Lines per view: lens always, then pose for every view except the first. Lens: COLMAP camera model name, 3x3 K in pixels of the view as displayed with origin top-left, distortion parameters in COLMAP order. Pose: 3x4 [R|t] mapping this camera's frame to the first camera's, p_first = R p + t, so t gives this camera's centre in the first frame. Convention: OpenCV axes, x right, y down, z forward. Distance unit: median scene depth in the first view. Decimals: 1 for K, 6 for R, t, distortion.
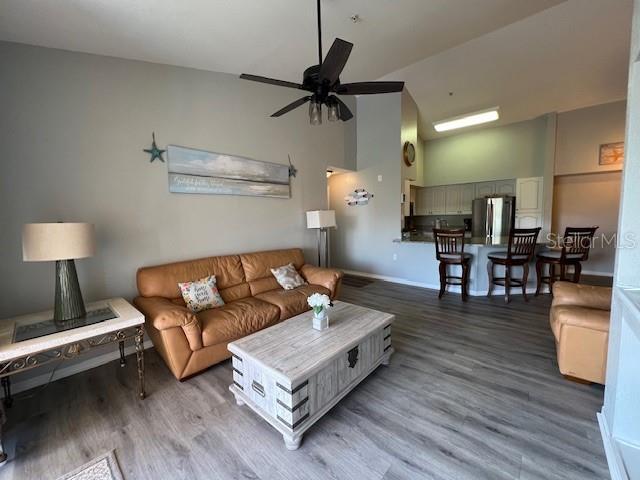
lens RADIAL K [[258.3, 0, 320.0], [0, 258.3, 240.0], [0, 0, 1]] dist [0.000996, 0.000259]
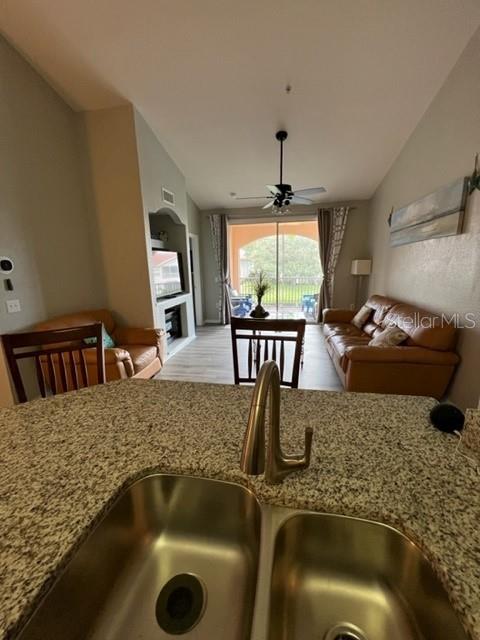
lens RADIAL K [[258.3, 0, 240.8], [0, 258.3, 317.3], [0, 0, 1]] dist [0.000996, 0.000259]
pose [[-0.827072, 0.159204, -0.539078, 0.589991], [-0.007347, 0.955908, 0.293576, -0.135968], [0.562047, 0.246769, -0.789435, 1.113470]]
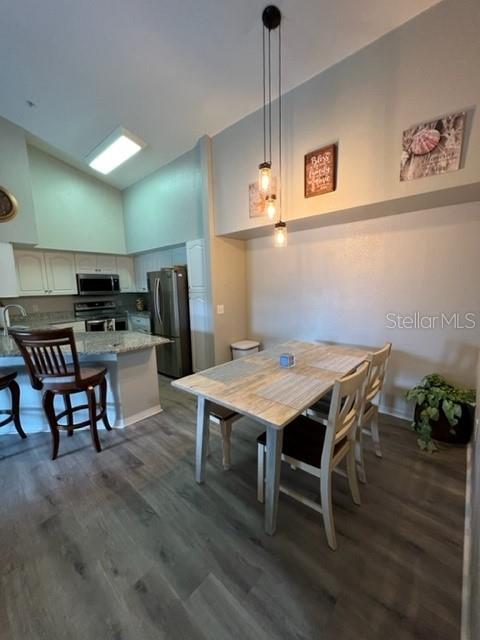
lens RADIAL K [[258.3, 0, 240.8], [0, 258.3, 317.3], [0, 0, 1]] dist [0.000996, 0.000259]
pose [[0.999961, 0.004515, 0.007561, 1.059517], [-0.004717, 0.999627, 0.026884, -0.067760], [-0.007437, -0.026918, 0.999610, 0.369875]]
